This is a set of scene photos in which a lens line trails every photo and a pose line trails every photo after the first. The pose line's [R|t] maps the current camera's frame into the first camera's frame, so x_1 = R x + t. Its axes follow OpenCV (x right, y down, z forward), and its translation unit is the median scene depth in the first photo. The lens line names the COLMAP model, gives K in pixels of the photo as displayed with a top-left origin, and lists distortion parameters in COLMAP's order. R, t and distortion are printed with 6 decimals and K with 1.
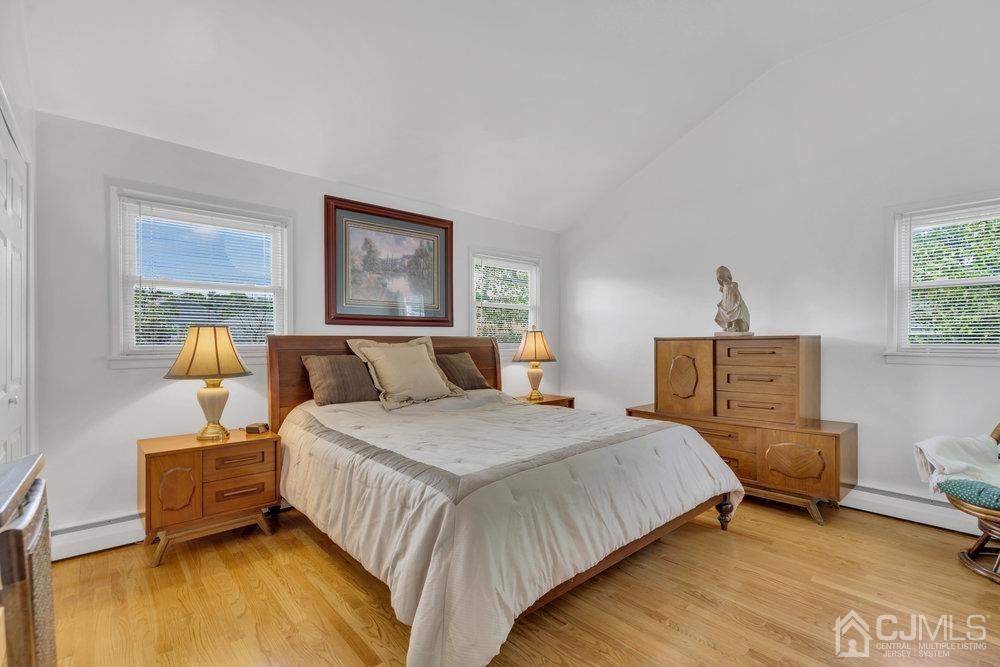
lens RADIAL K [[448.7, 0, 502.7], [0, 448.7, 337.1], [0, 0, 1]] dist [-0.002068, -0.000177]
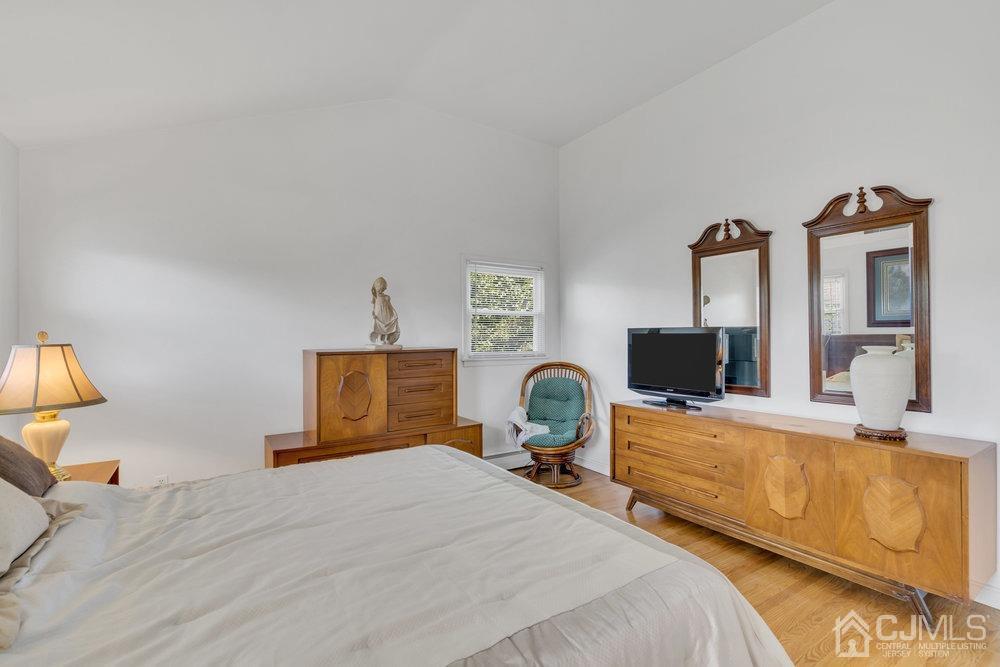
lens RADIAL K [[448.7, 0, 502.7], [0, 448.7, 337.1], [0, 0, 1]] dist [-0.002068, -0.000177]
pose [[0.145375, 0.005960, 0.989359, -0.430677], [0.006294, 0.999956, -0.006949, -0.020208], [-0.989357, 0.007238, 0.145331, 0.596127]]
